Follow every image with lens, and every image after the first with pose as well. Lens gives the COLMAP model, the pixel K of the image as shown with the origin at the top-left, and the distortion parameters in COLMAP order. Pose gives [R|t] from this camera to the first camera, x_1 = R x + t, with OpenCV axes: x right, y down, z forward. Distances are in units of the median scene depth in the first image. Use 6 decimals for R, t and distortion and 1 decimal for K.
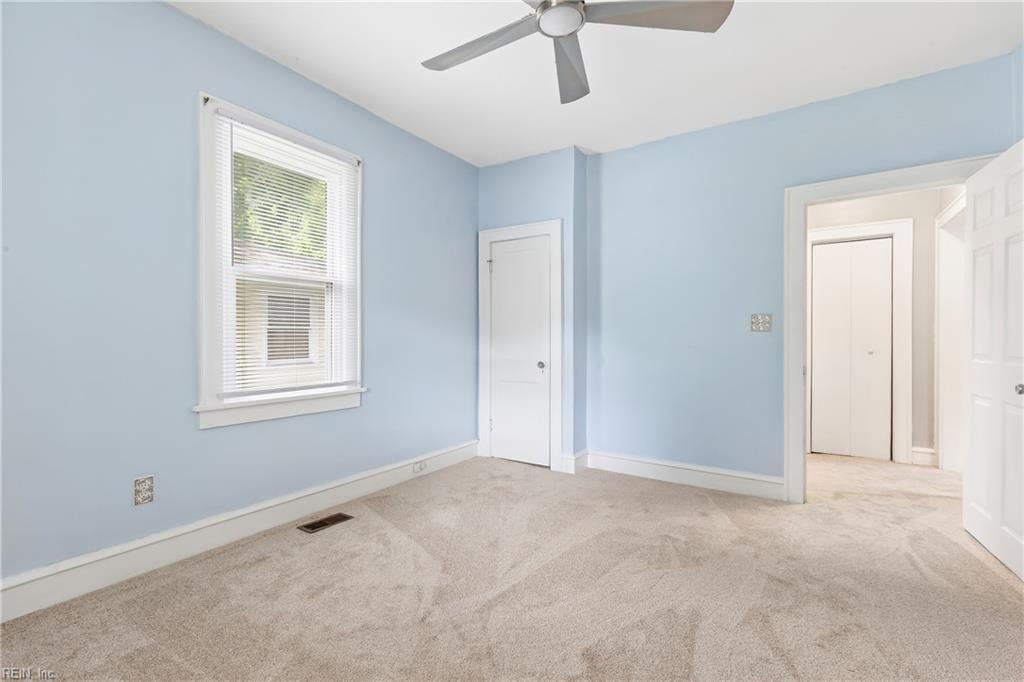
lens RADIAL K [[459.3, 0, 503.2], [0, 459.3, 342.7], [0, 0, 1]] dist [-0.000024, -0.001453]
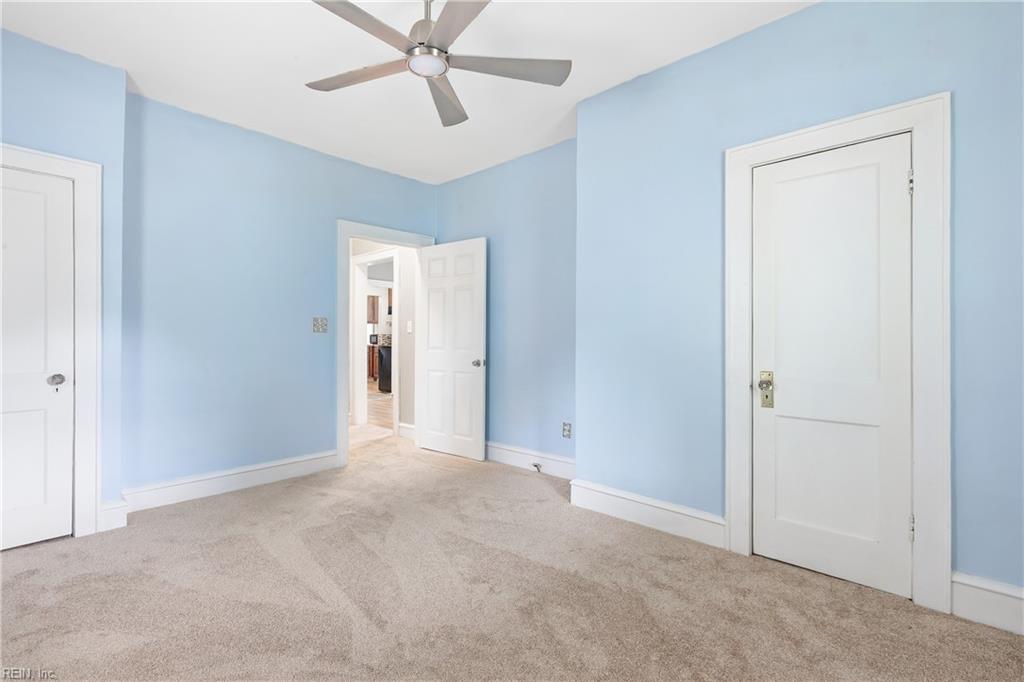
lens RADIAL K [[459.3, 0, 507.7], [0, 459.3, 337.6], [0, 0, 1]] dist [-0.000024, -0.001453]
pose [[0.137386, -0.001166, 0.990517, -0.640395], [0.002916, 0.999995, 0.000773, -0.012651], [-0.990513, 0.002782, 0.137389, 0.407764]]
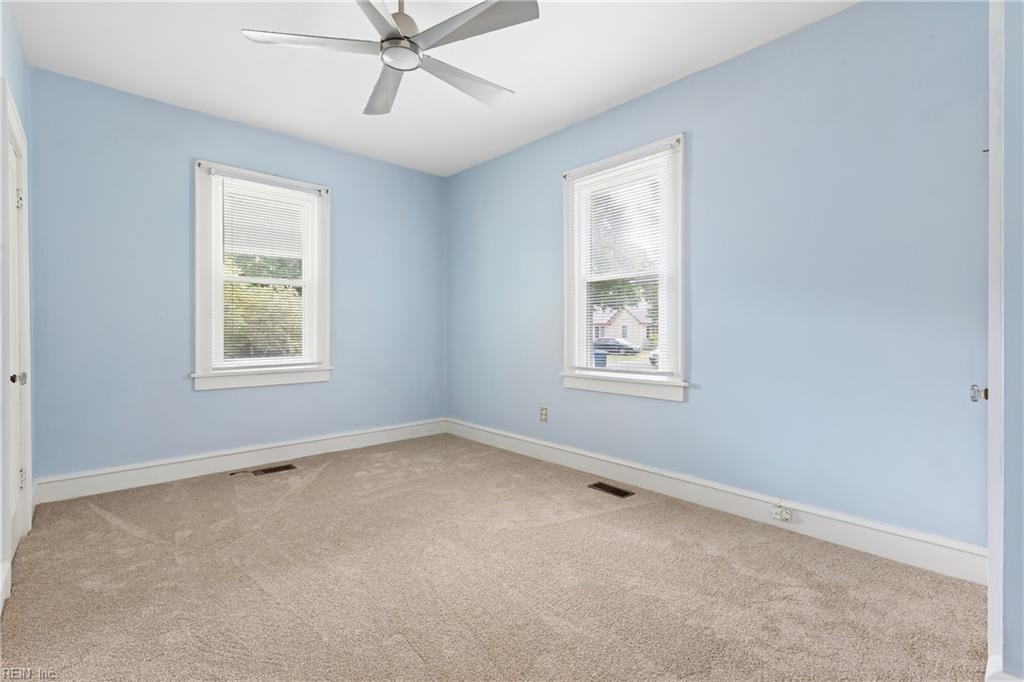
lens RADIAL K [[459.3, 0, 512.0], [0, 459.3, 334.3], [0, 0, 1]] dist [-0.000024, -0.001453]
pose [[-0.243009, 0.001659, -0.970023, 0.754411], [-0.007842, 0.999962, 0.003675, 0.002042], [0.969992, 0.008500, -0.242987, 1.000032]]
